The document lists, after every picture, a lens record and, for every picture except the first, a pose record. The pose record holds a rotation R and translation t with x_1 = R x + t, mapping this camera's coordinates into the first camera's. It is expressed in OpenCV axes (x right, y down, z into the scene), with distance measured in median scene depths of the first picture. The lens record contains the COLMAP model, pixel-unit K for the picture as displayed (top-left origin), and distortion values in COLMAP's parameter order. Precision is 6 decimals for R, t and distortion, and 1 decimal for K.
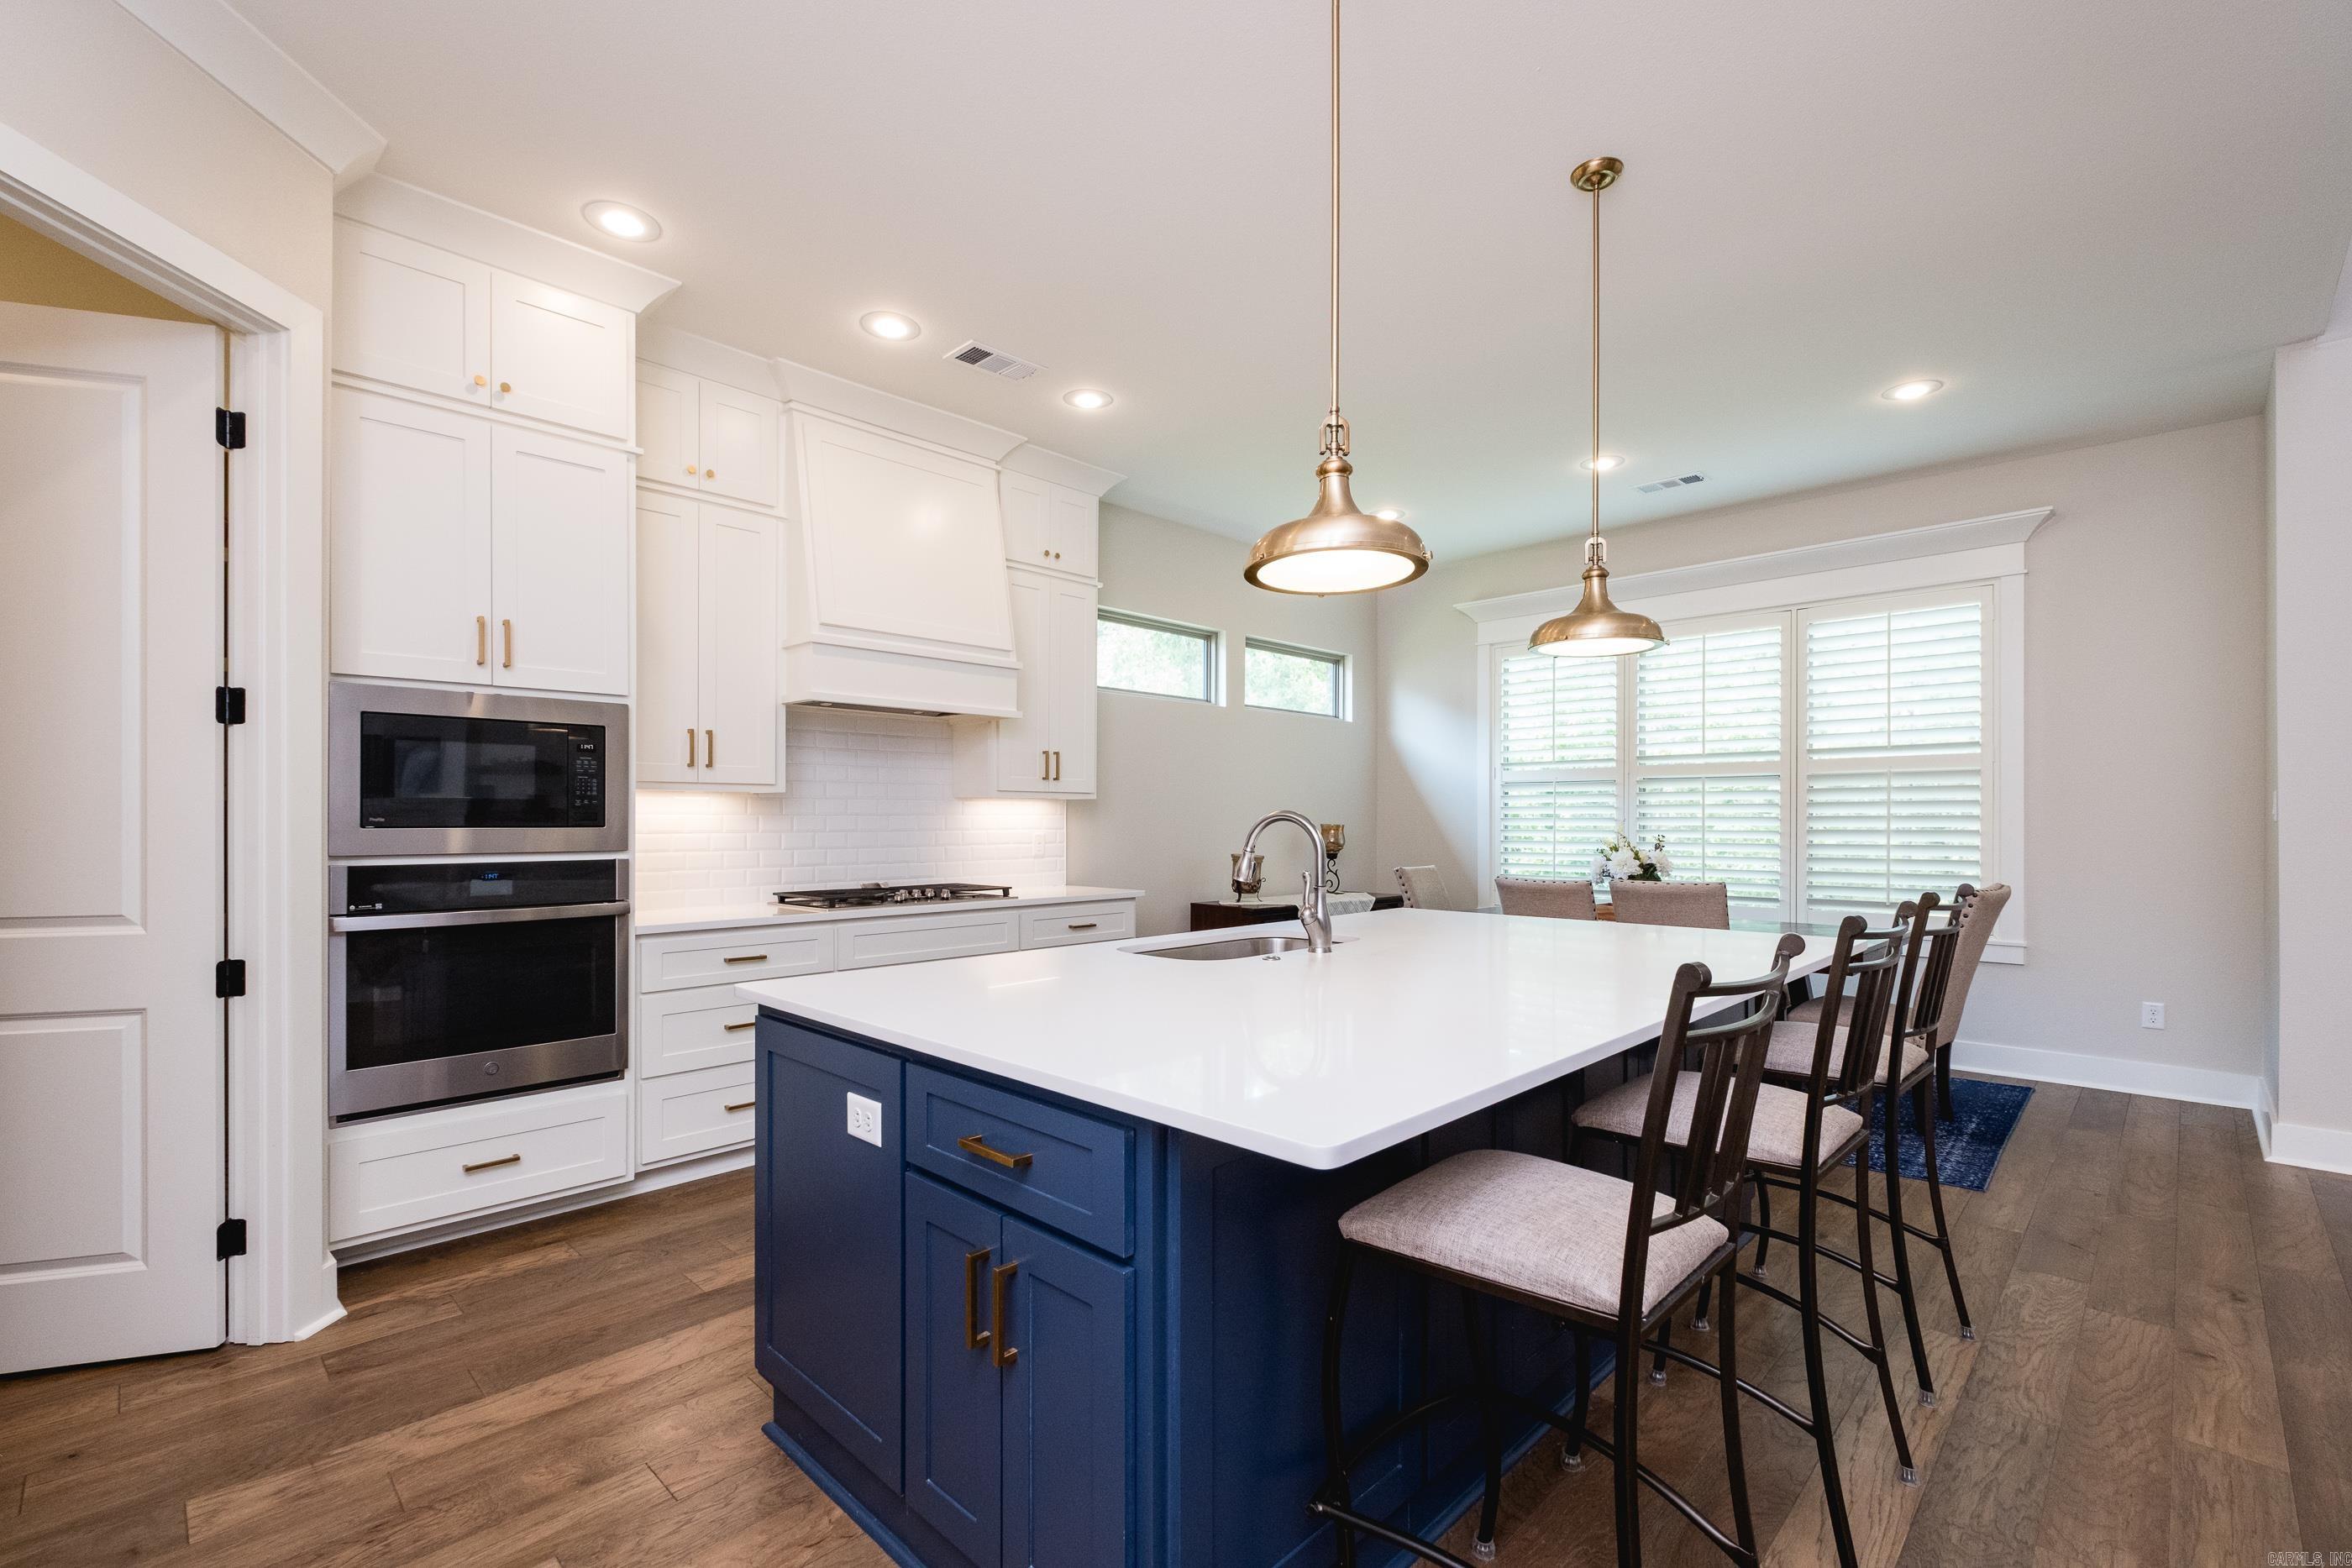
lens RADIAL K [[1048.6, 0, 1201.2], [0, 1048.6, 824.1], [0, 0, 1]] dist [0.004199, -0.004678]
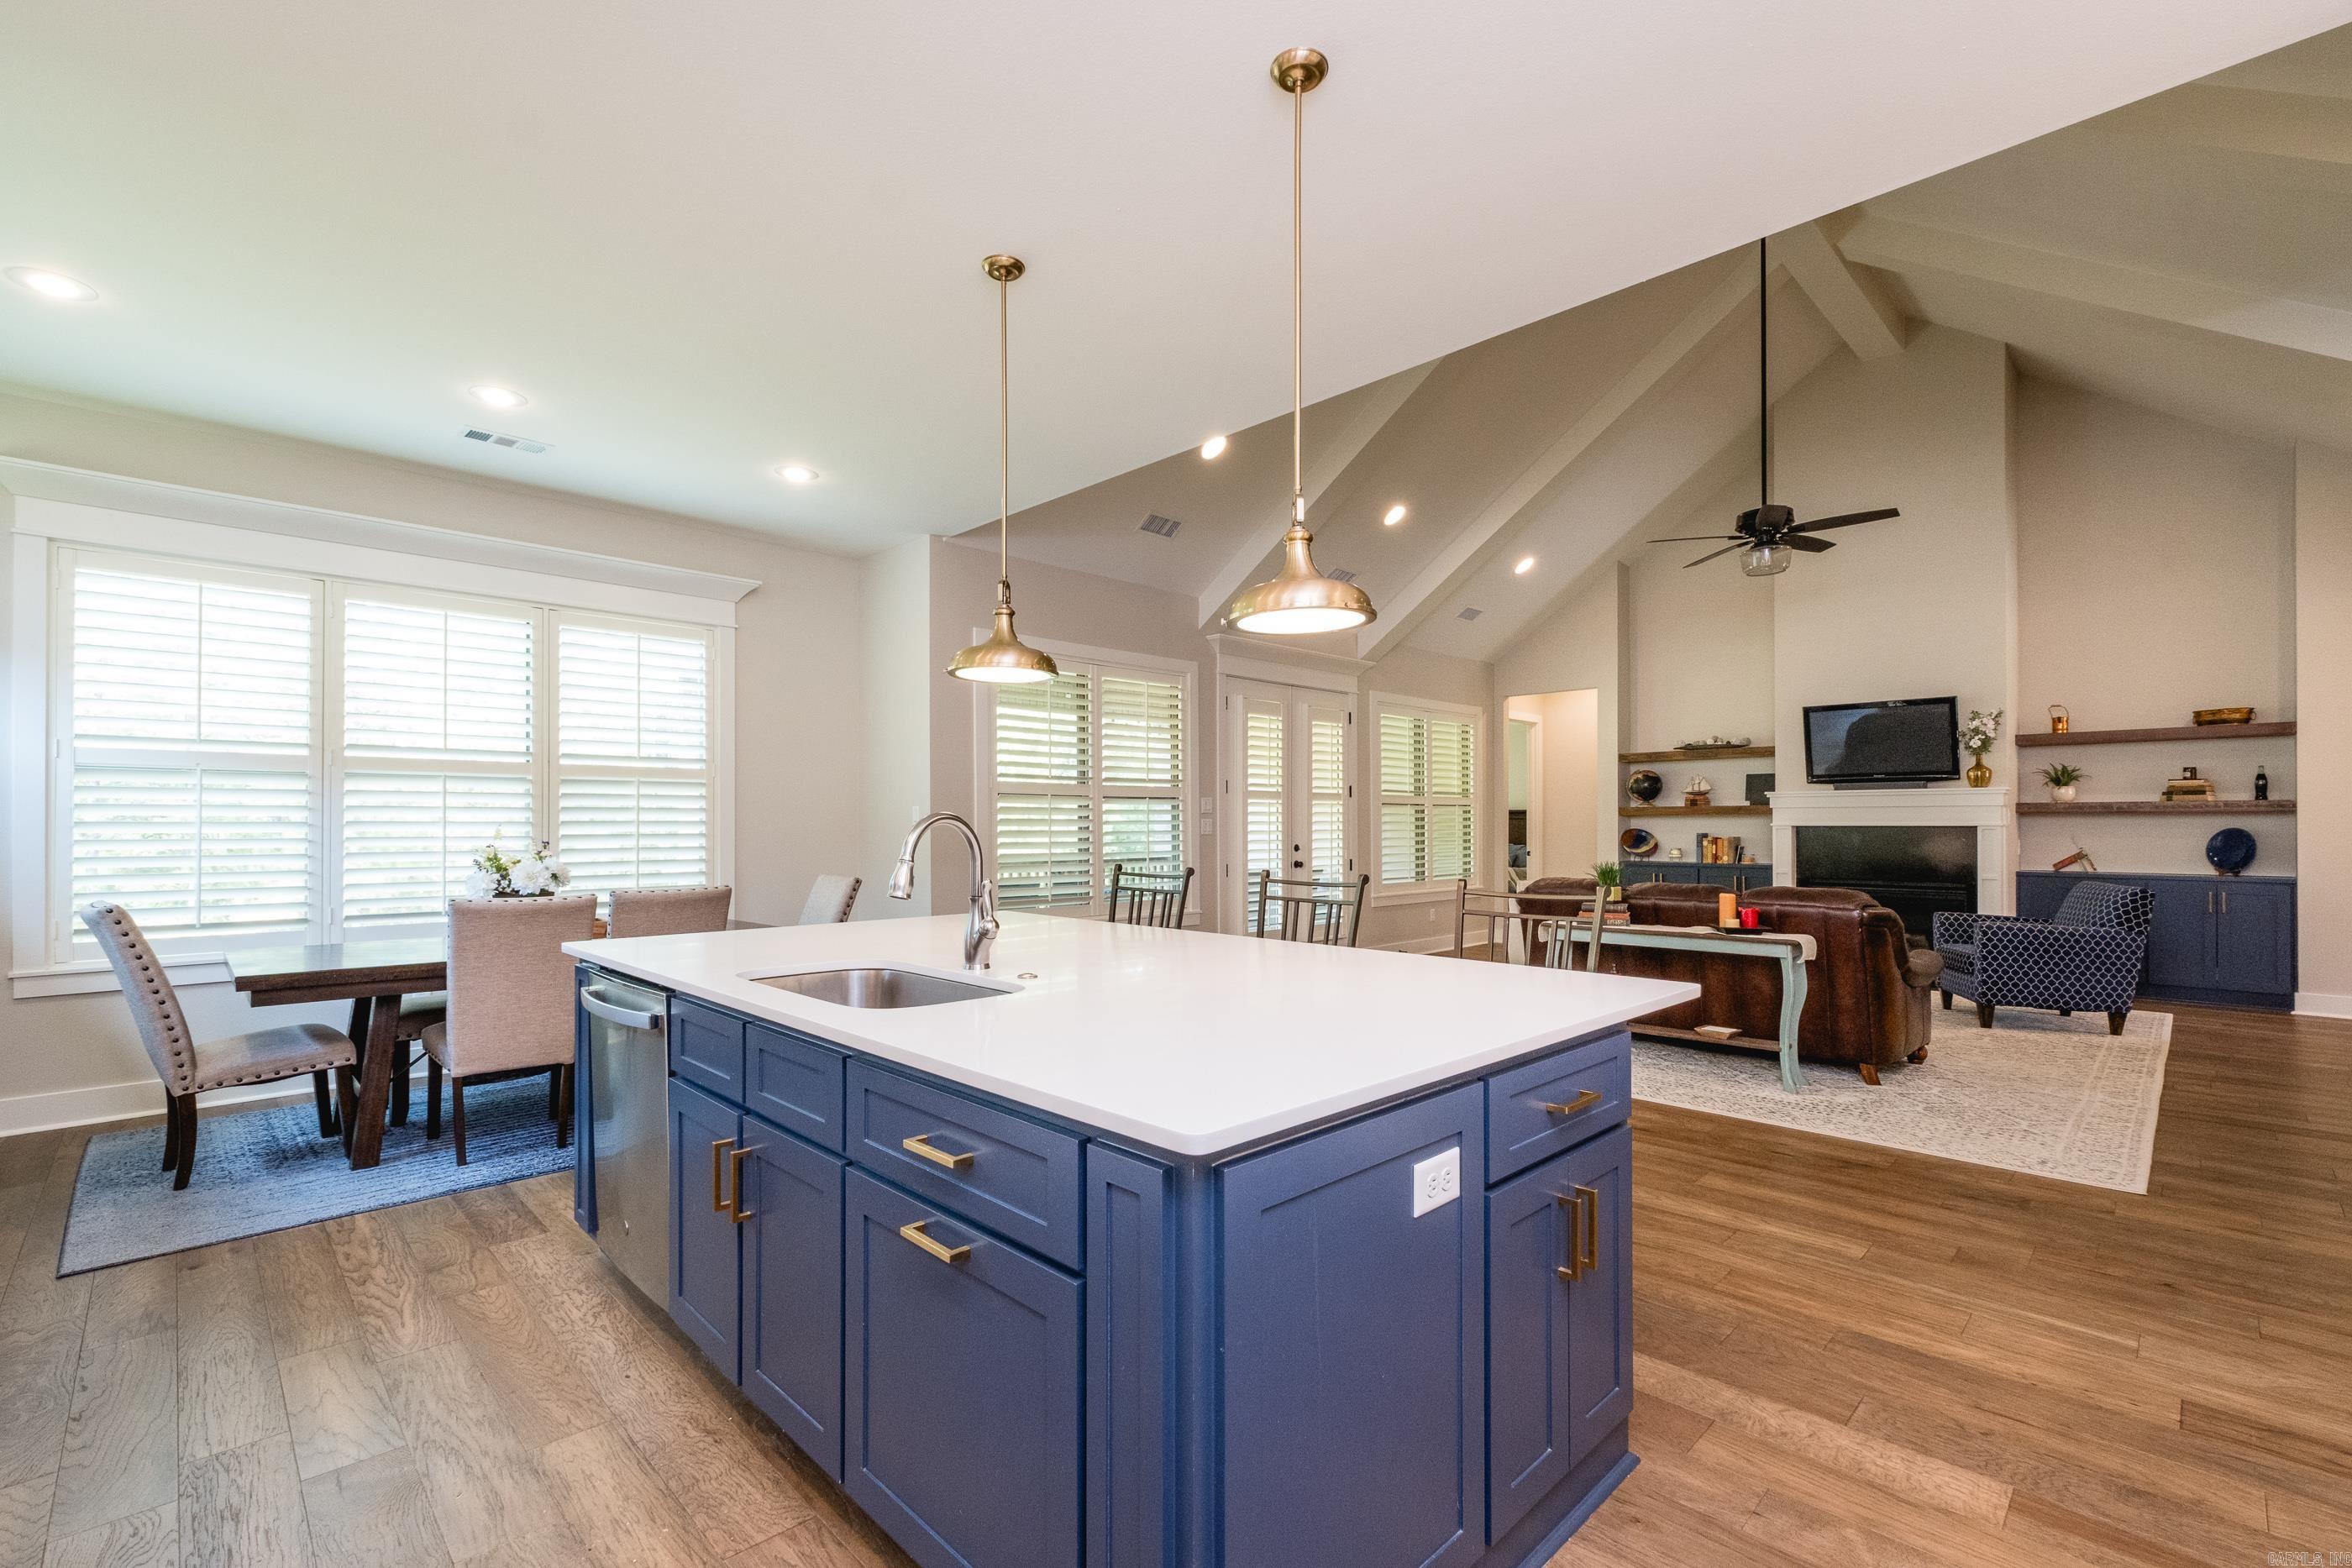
lens RADIAL K [[1048.6, 0, 1198.0], [0, 1048.6, 832.0], [0, 0, 1]] dist [0.004199, -0.004678]
pose [[0.046780, -0.002917, 0.998901, -0.511612], [0.001483, 0.999995, 0.002851, -0.000412], [-0.998904, 0.001348, 0.046784, 0.501162]]
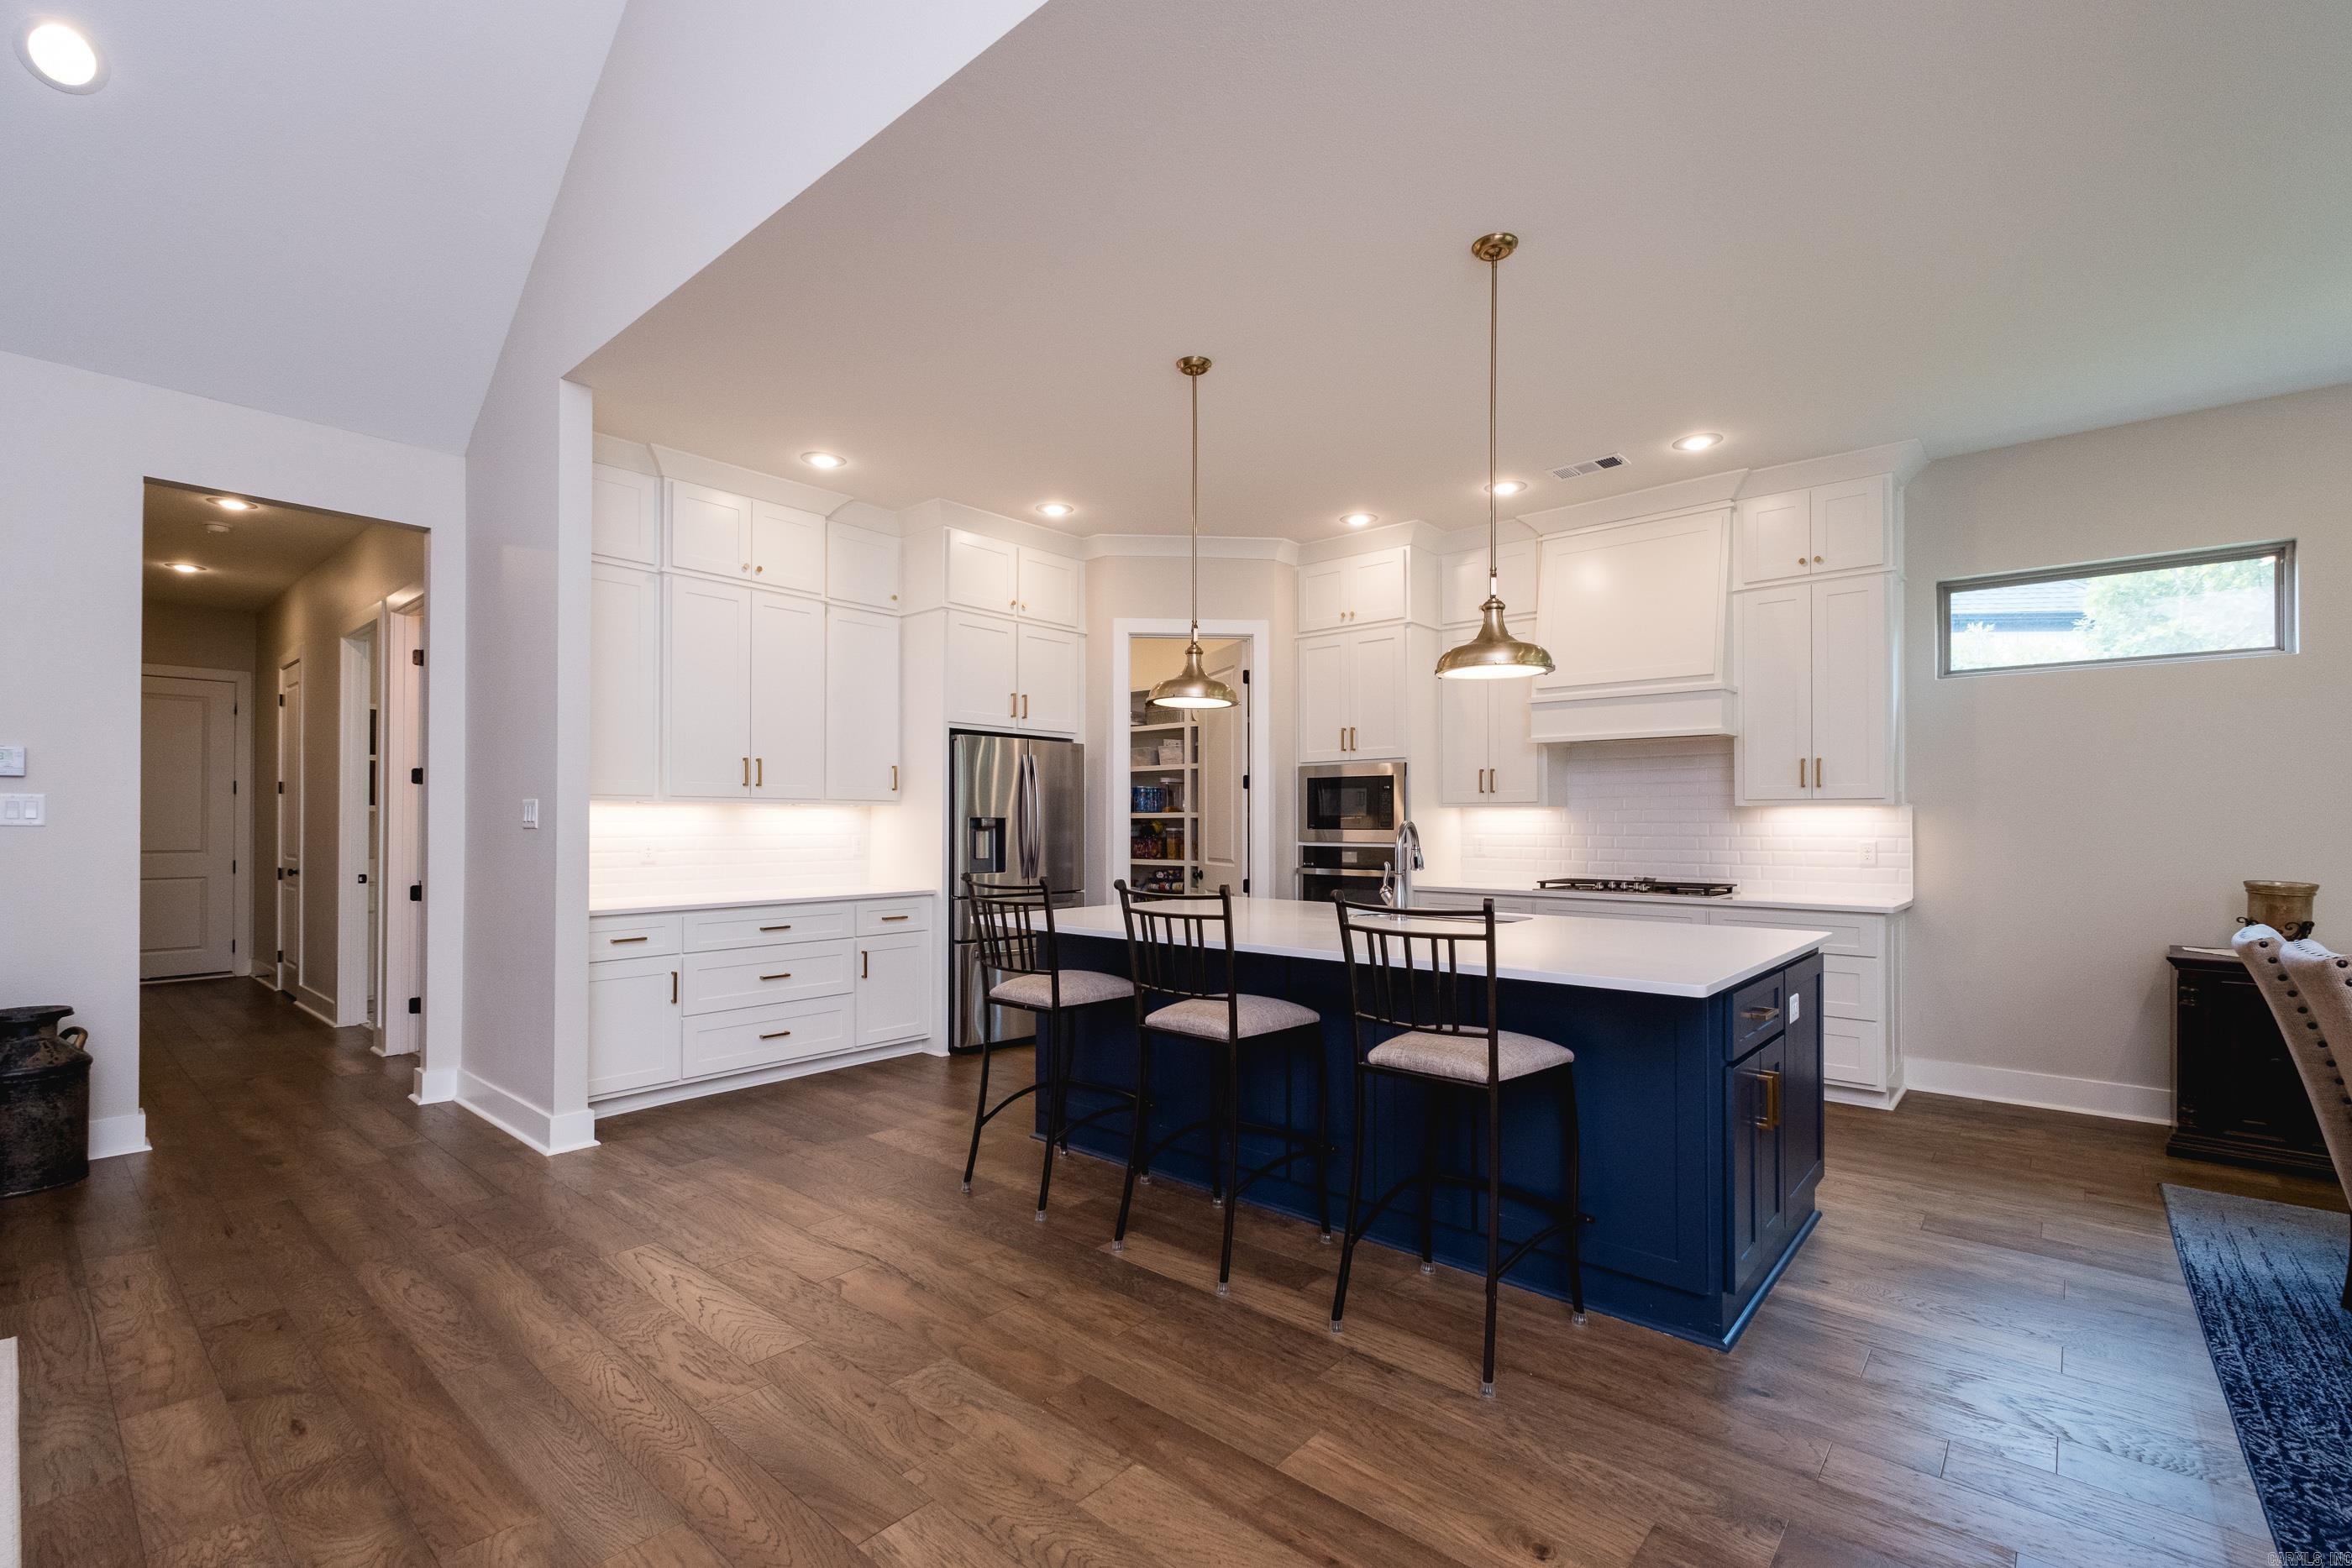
lens RADIAL K [[1048.6, 0, 1175.1], [0, 1048.6, 813.0], [0, 0, 1]] dist [0.004199, -0.004678]
pose [[0.026846, -0.008383, -0.999604, 0.979333], [-0.004238, 0.999955, -0.008500, -0.007432], [0.999631, 0.004465, 0.026809, 0.435606]]
